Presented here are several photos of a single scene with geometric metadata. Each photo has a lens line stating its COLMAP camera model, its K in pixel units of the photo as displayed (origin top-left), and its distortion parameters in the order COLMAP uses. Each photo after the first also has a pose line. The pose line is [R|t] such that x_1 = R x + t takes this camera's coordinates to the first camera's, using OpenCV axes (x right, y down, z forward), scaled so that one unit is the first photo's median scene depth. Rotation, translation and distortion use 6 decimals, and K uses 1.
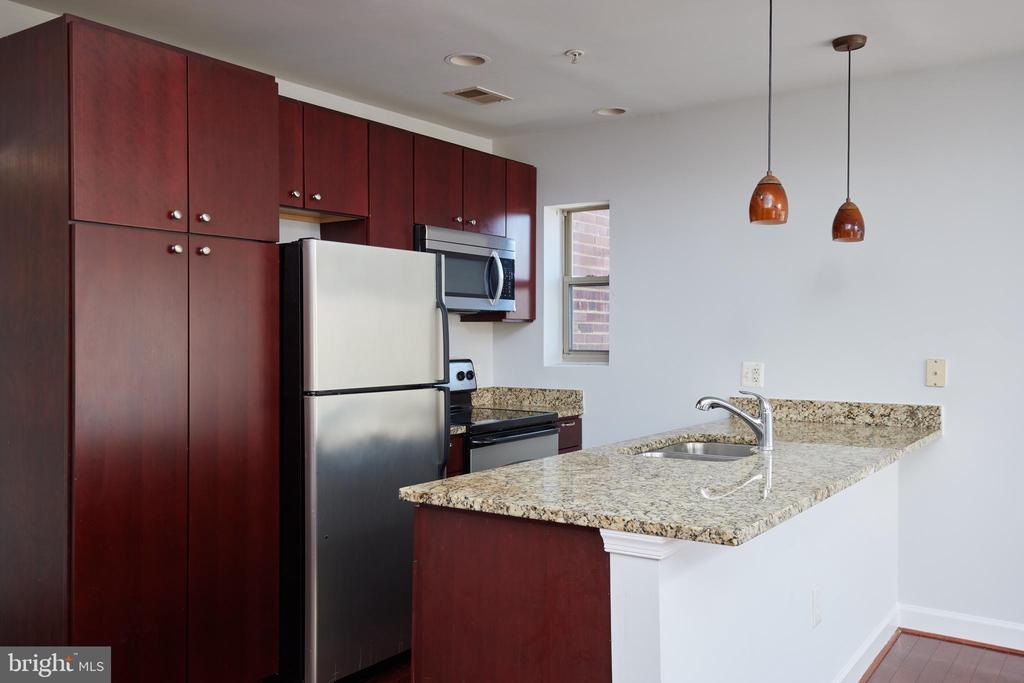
lens RADIAL K [[888.8, 0, 512.0], [0, 888.8, 341.5], [0, 0, 1]] dist [0.002410, 0.000314]
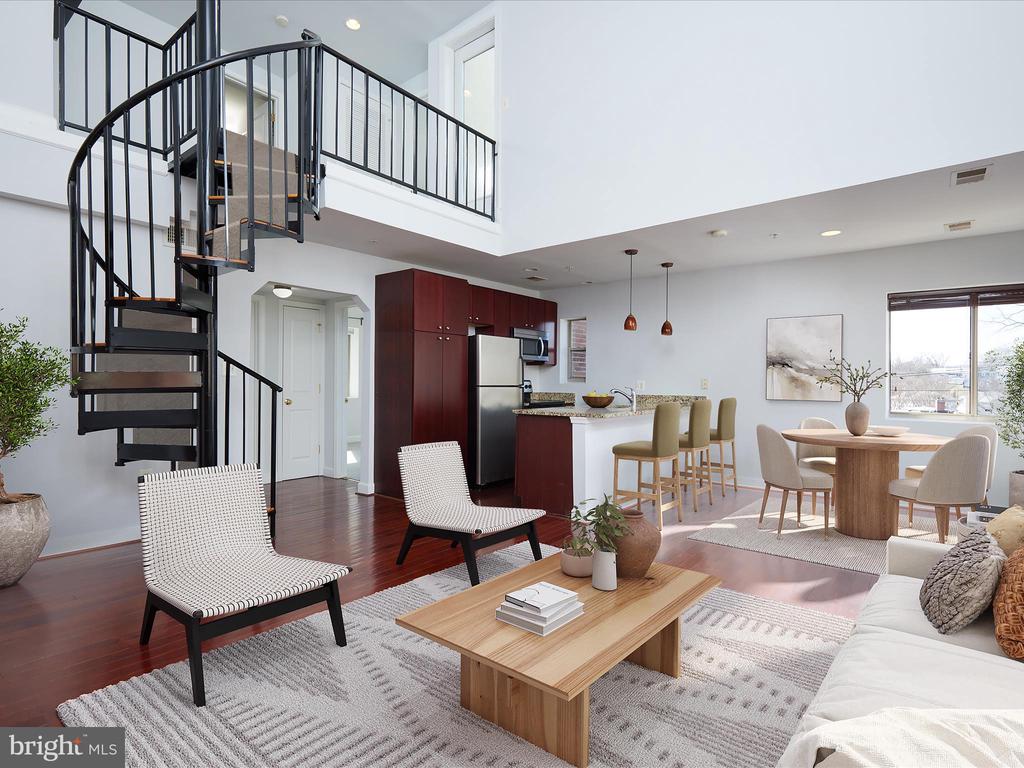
lens RADIAL K [[535.0, 0, 512.0], [0, 535.0, 384.0], [0, 0, 1]] dist [0.001167, 0.000180]
pose [[0.997666, 0.007697, -0.067845, 0.004811], [-0.007928, 0.999964, -0.003124, 0.039320], [0.067819, 0.003655, 0.997691, -0.556977]]
